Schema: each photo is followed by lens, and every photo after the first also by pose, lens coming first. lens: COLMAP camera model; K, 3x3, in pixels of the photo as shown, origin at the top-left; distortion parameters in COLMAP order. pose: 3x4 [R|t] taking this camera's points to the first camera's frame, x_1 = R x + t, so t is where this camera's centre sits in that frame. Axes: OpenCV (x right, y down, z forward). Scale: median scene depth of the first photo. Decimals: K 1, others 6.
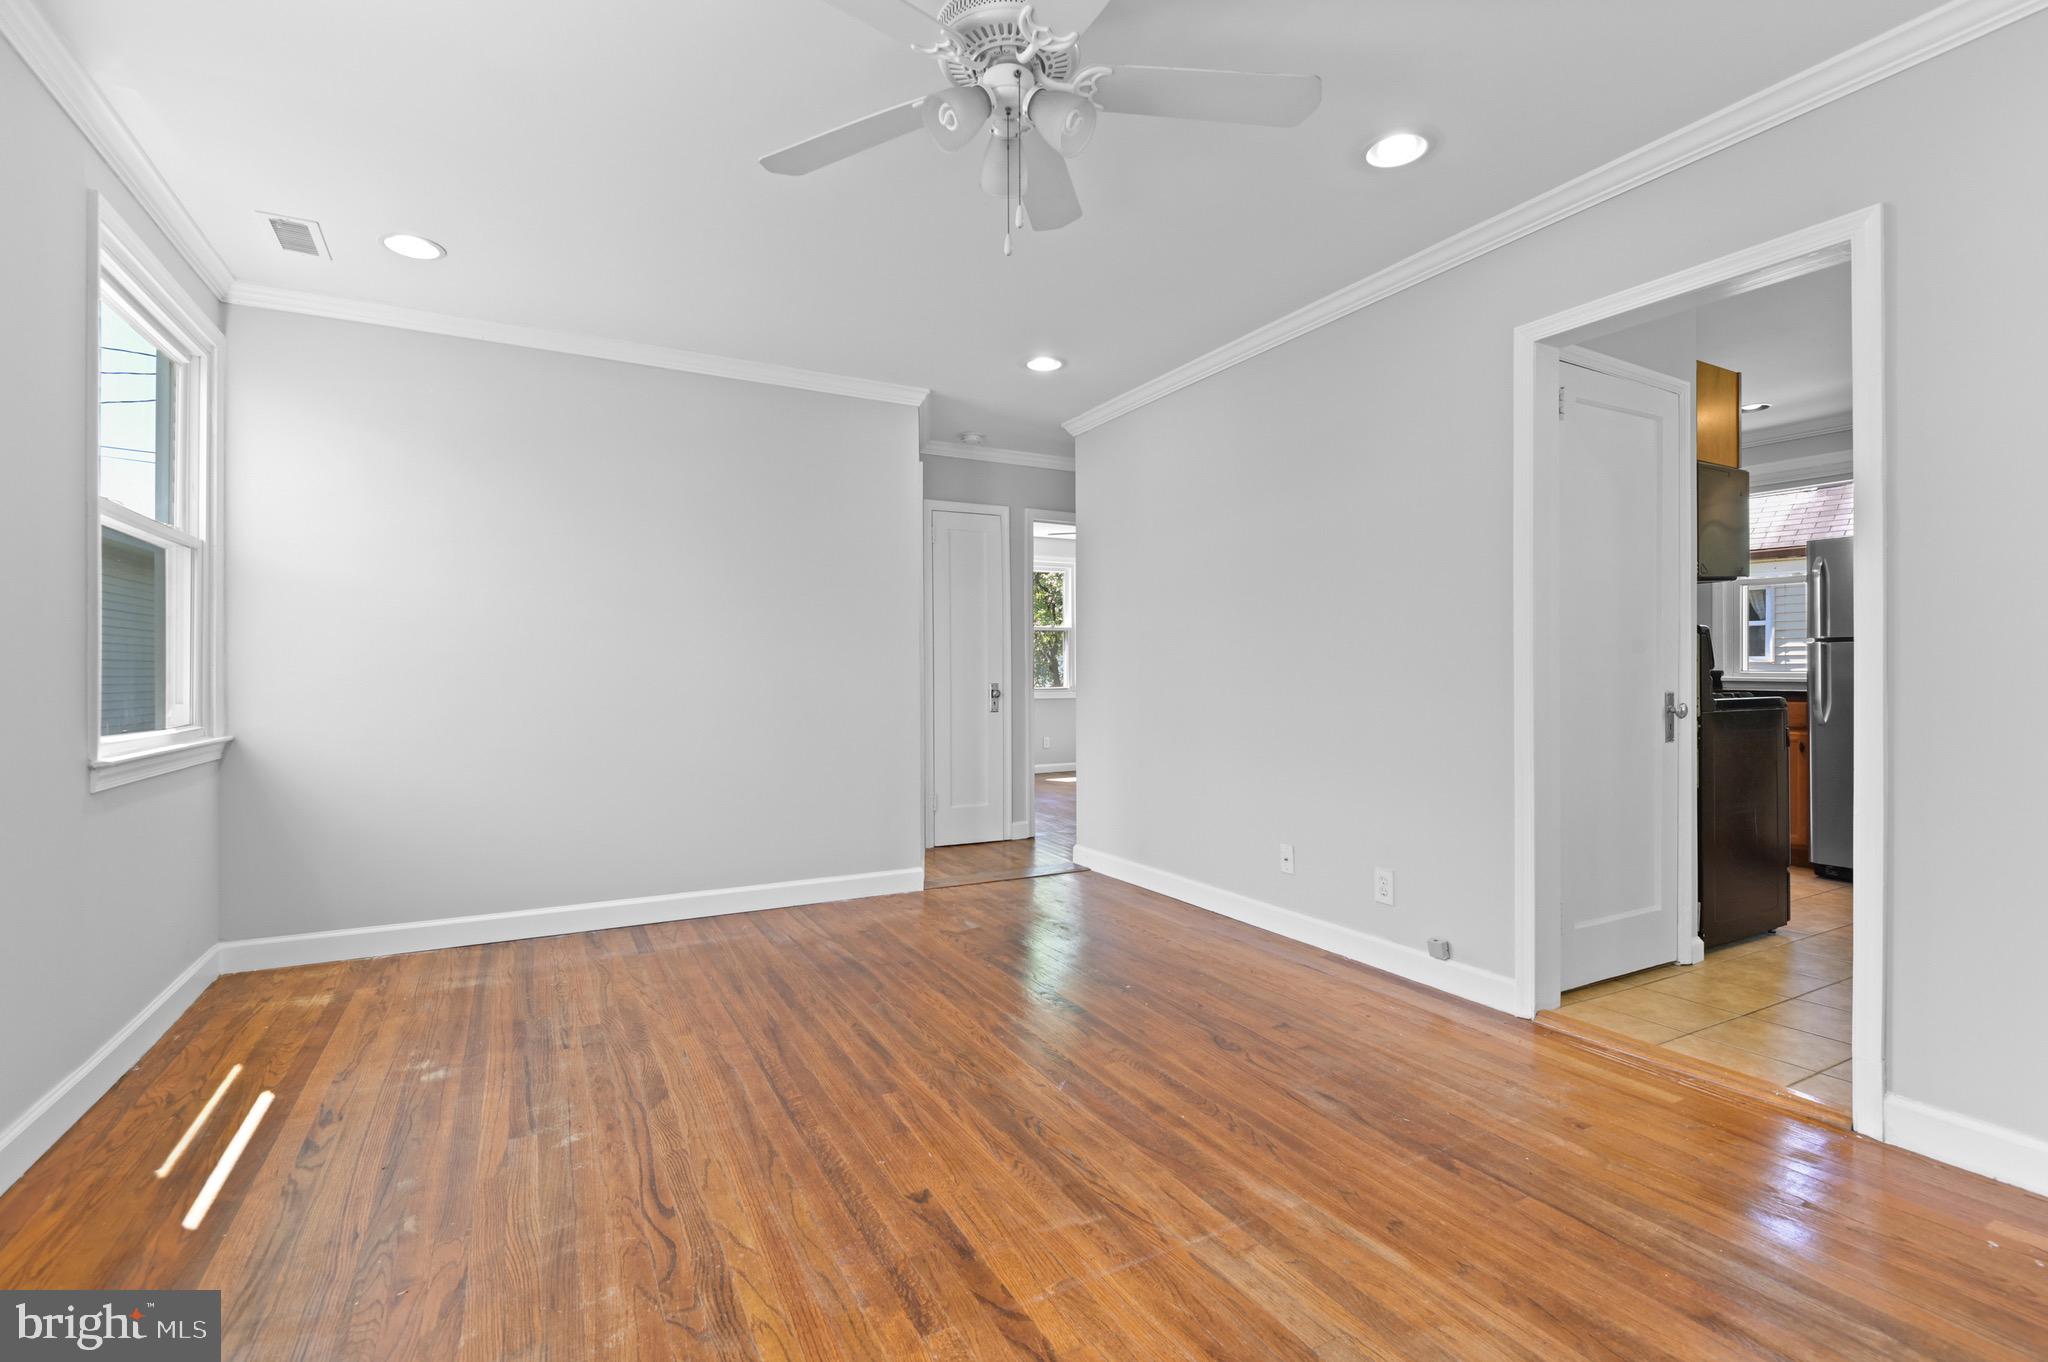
lens RADIAL K [[920.4, 0, 1028.7], [0, 920.4, 693.2], [0, 0, 1]] dist [-0.000339, -0.000334]
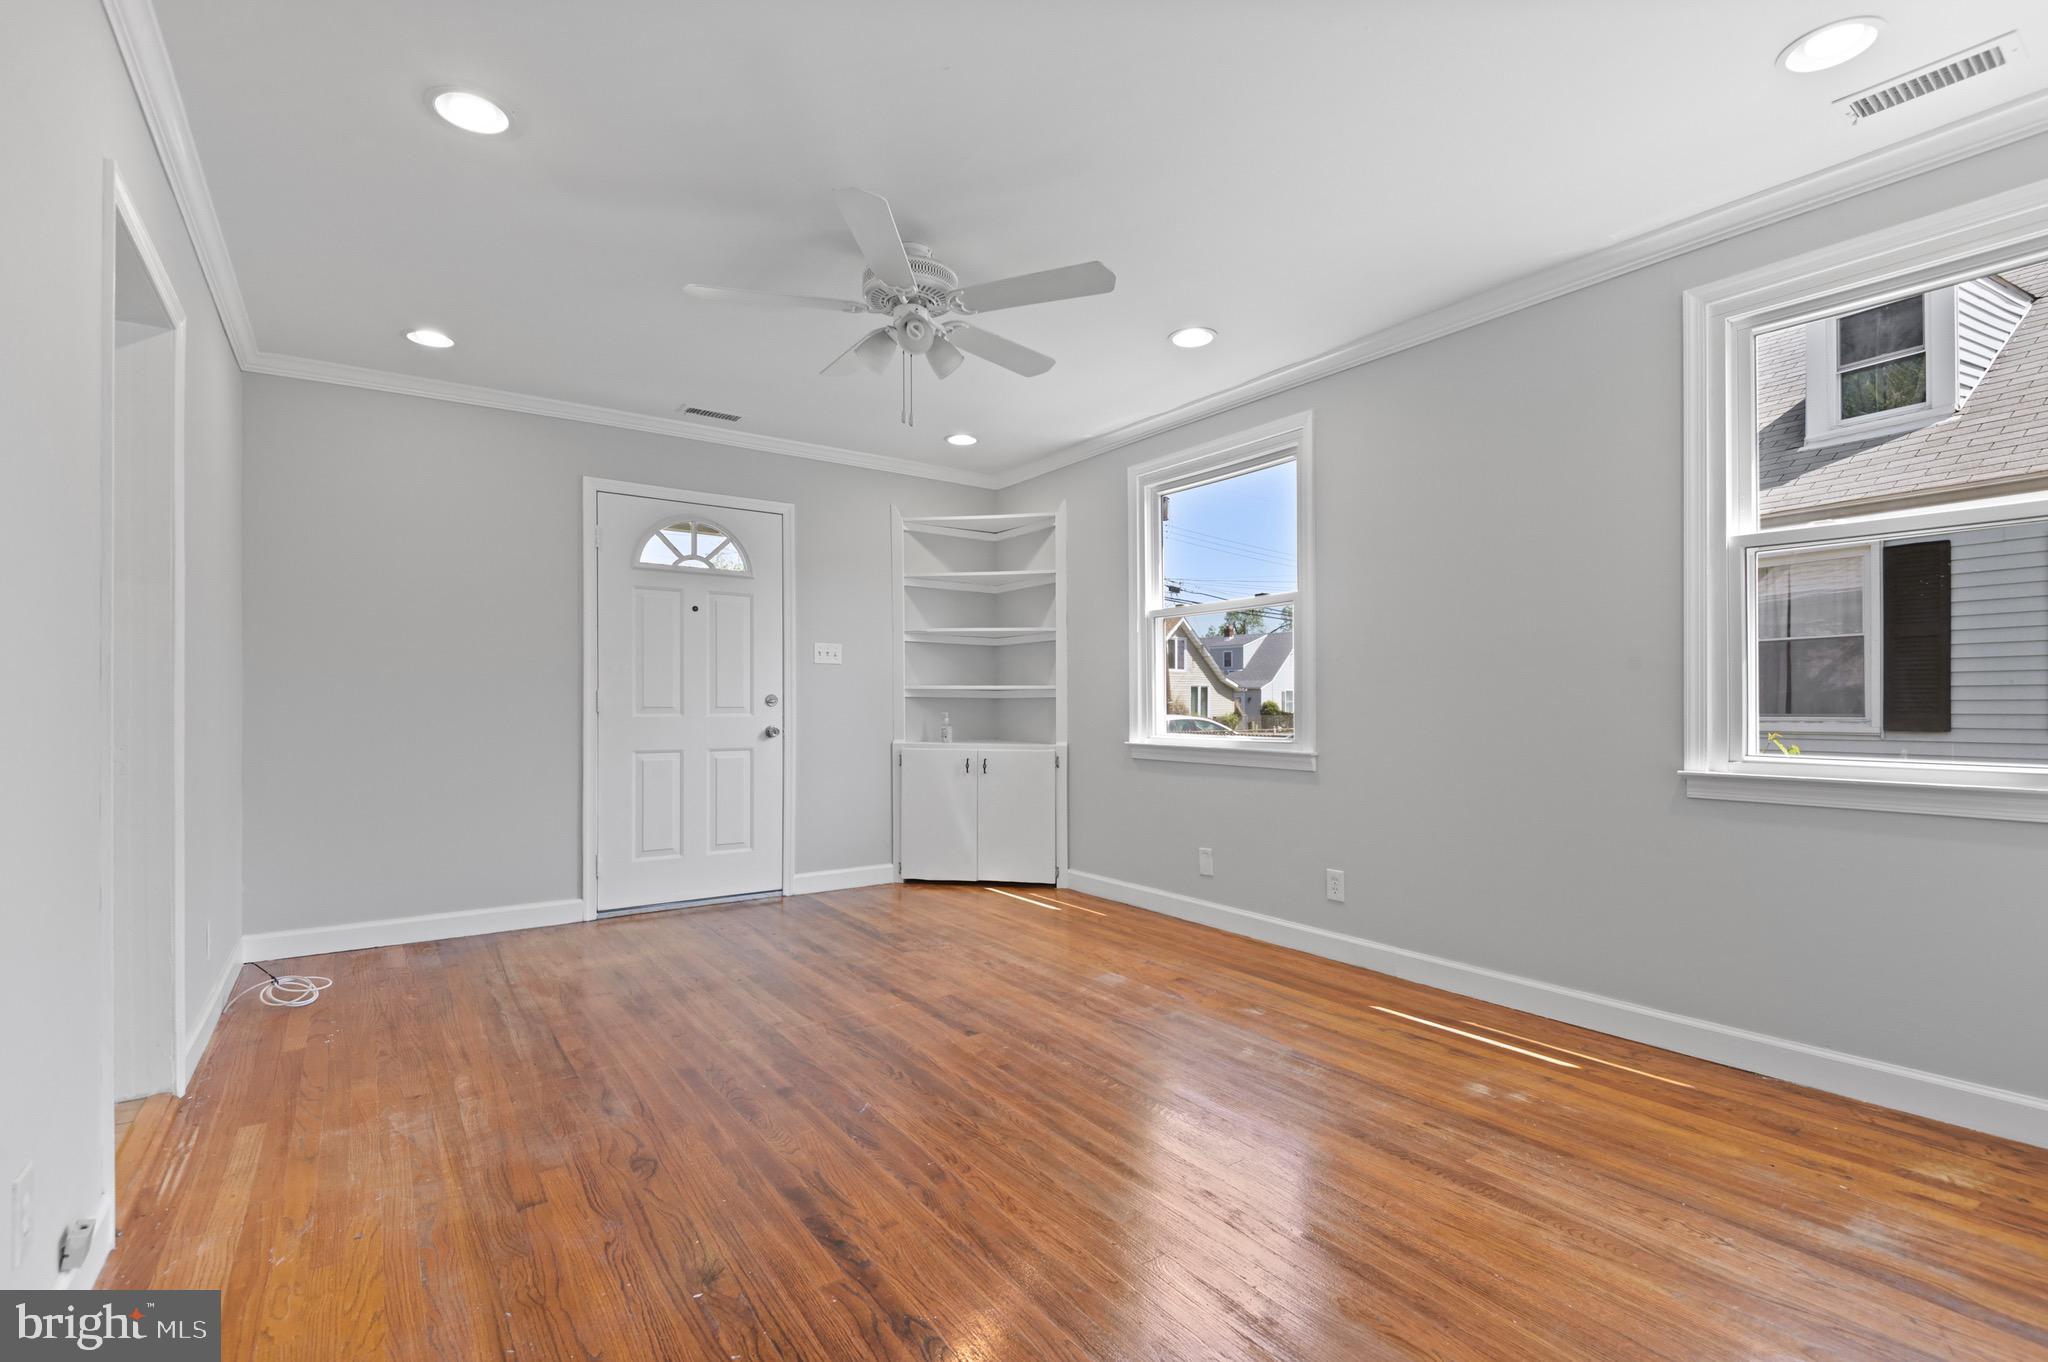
lens RADIAL K [[920.4, 0, 1028.7], [0, 920.4, 693.2], [0, 0, 1]] dist [-0.000339, -0.000334]
pose [[-0.992689, 0.003522, -0.120652, -0.022947], [0.002562, 0.999964, 0.008109, -0.038778], [0.120676, 0.007741, -0.992662, 2.069961]]
